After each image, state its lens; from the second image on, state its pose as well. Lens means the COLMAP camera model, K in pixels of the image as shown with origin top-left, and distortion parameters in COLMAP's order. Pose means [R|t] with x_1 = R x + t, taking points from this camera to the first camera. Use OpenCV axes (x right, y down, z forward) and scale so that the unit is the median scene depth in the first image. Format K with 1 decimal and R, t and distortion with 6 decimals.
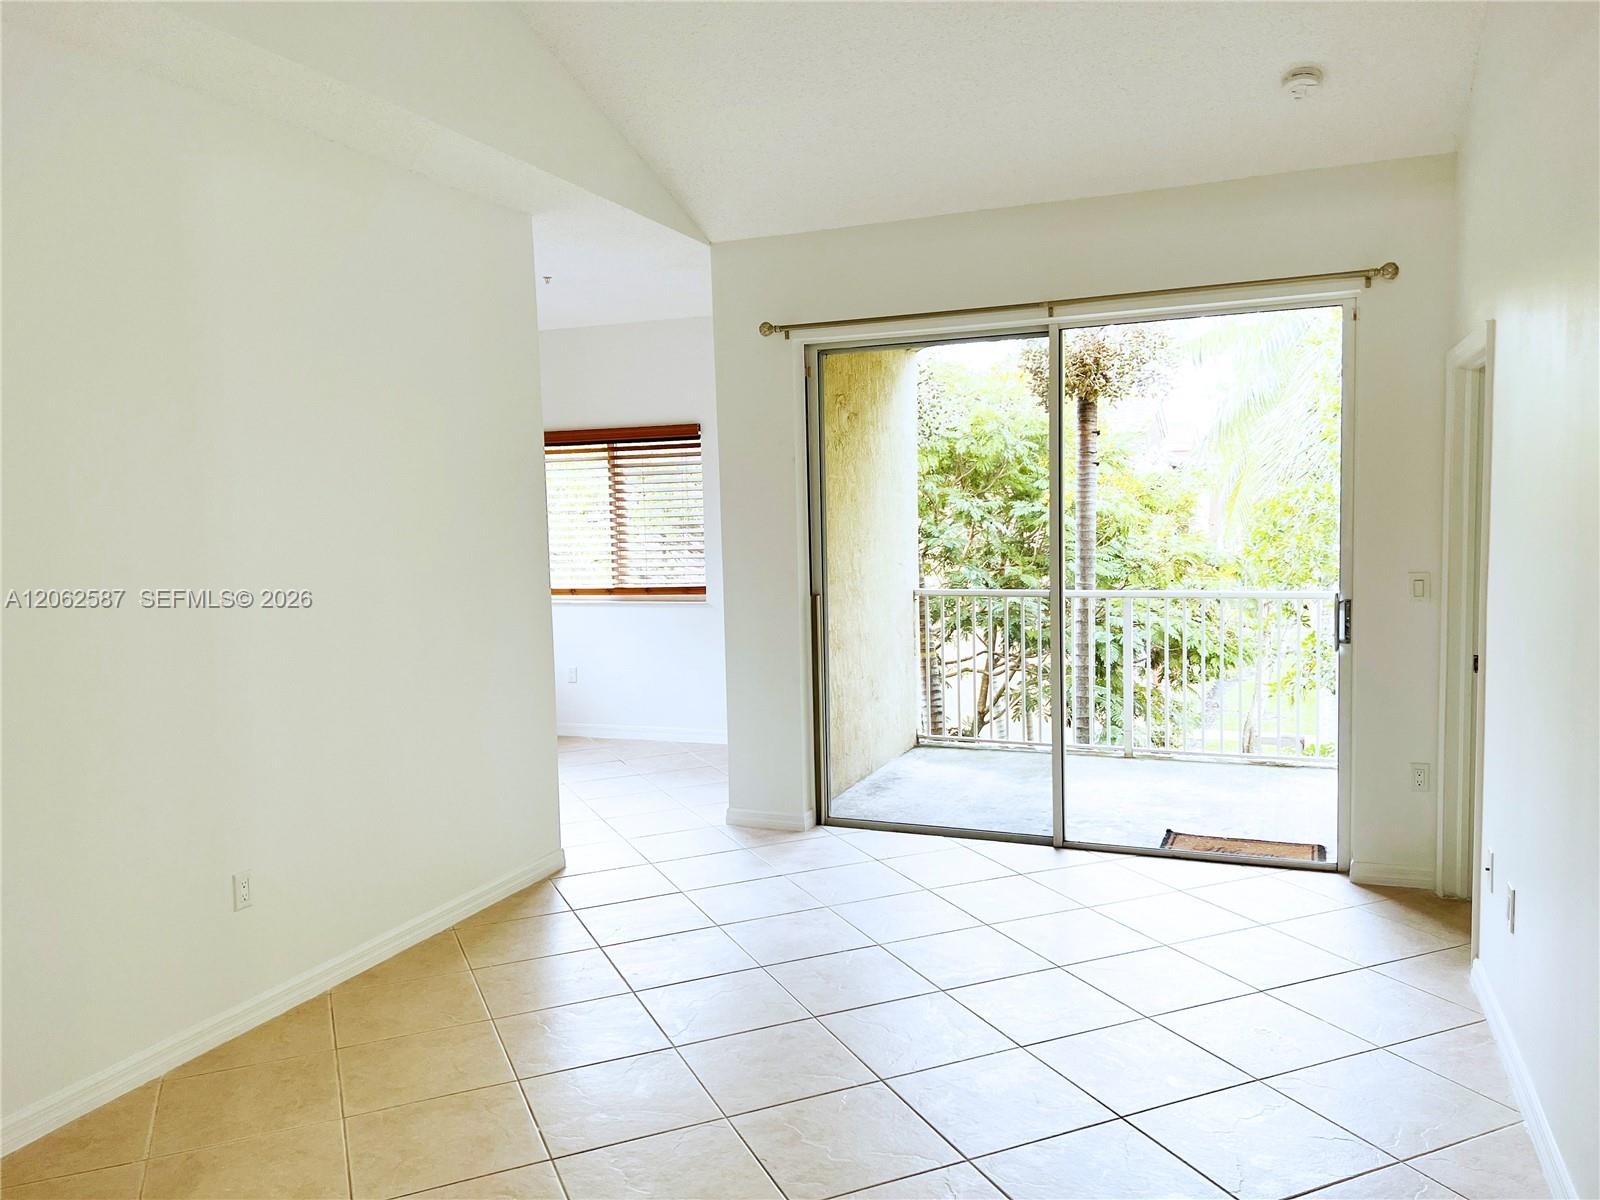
lens RADIAL K [[1194.1, 0, 815.8], [0, 1194.1, 608.5], [0, 0, 1]] dist [0.036324, -0.053064]
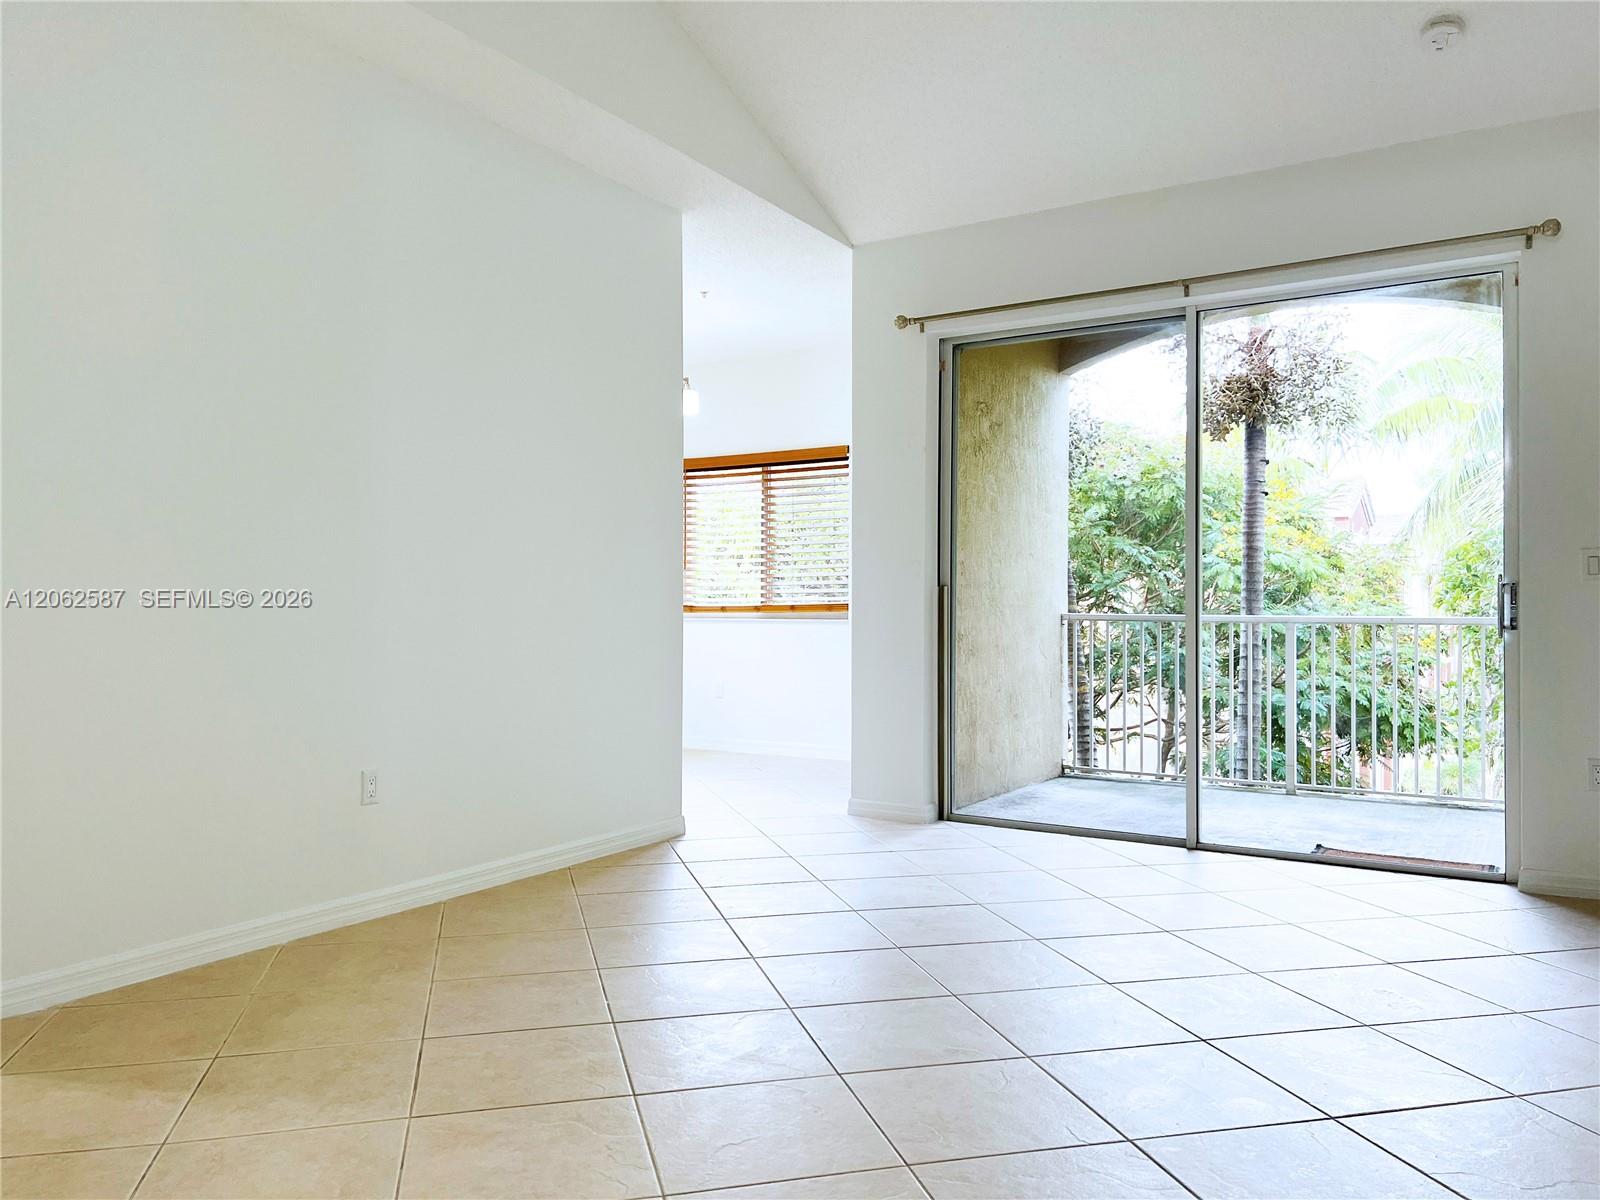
lens RADIAL K [[1194.1, 0, 790.0], [0, 1194.1, 601.1], [0, 0, 1]] dist [0.036324, -0.053064]
pose [[0.984403, 0.025938, -0.174004, 0.049142], [-0.040830, 0.995749, -0.082559, 0.093348], [0.171123, 0.088376, 0.981278, -0.002448]]
